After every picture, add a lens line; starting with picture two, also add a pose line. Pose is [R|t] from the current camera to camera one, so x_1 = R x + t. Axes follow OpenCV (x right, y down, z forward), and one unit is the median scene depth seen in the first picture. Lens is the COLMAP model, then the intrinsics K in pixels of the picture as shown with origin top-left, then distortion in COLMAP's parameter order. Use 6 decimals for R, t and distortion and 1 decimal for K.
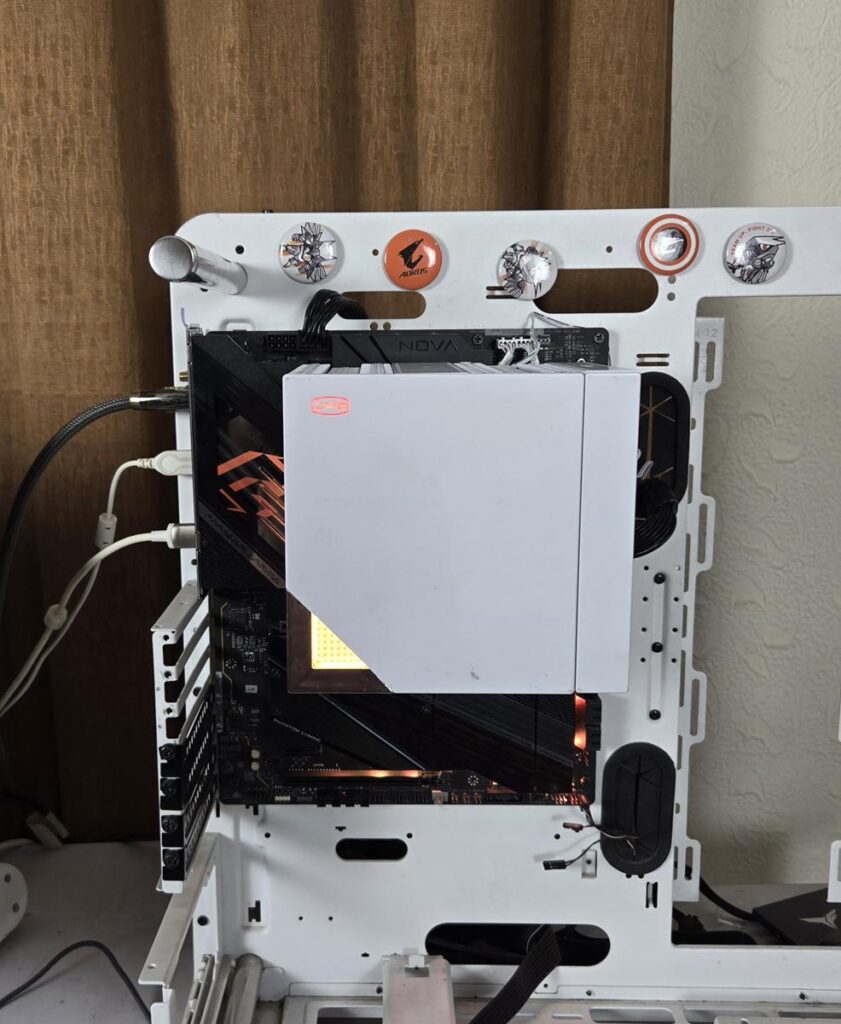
lens RADIAL K [[1139.6, 0, 420.5], [0, 1139.6, 512.0], [0, 0, 1]] dist [0.091256, -0.135163]
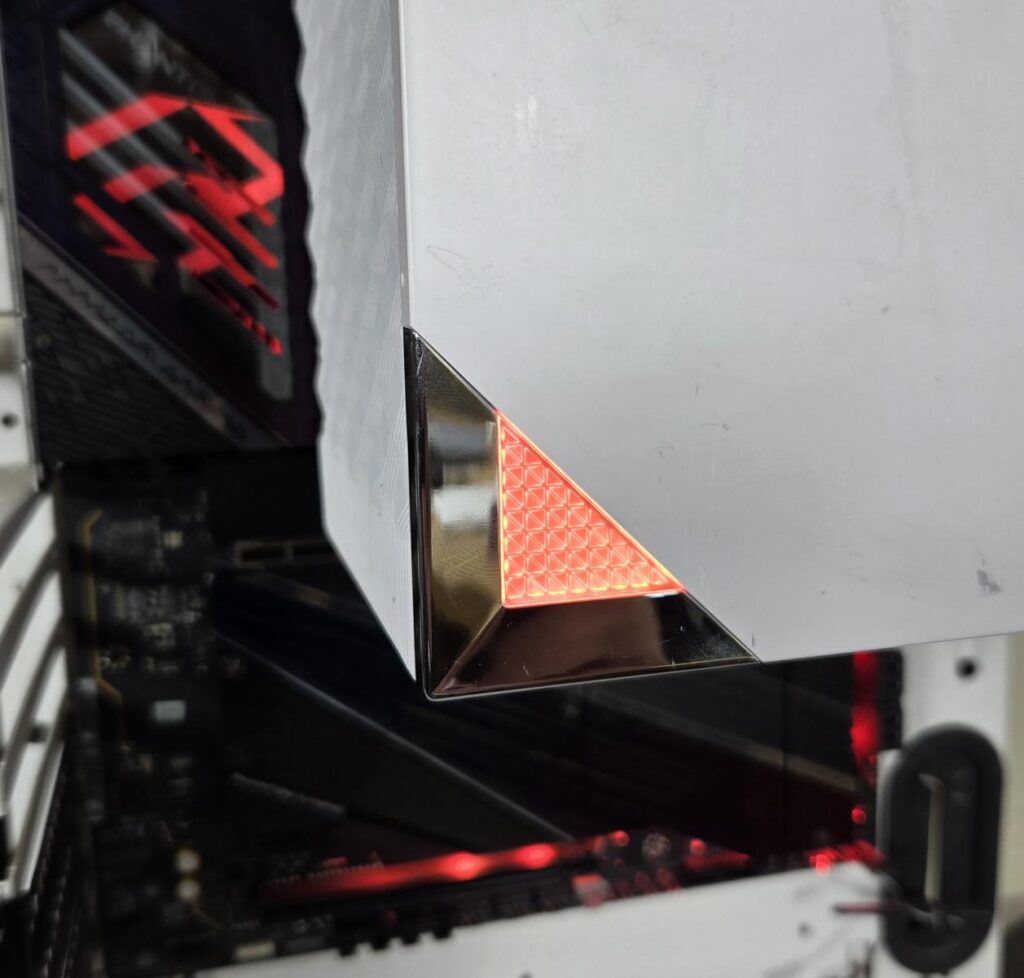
lens RADIAL K [[1138.2, 0, 512.0], [0, 1138.2, 489.0], [0, 0, 1]] dist [0.008062, -0.012345]
pose [[0.960866, -0.065608, 0.269132, -0.134705], [0.070474, 0.997478, -0.008448, 0.084919], [-0.267899, 0.027084, 0.963066, 0.557634]]
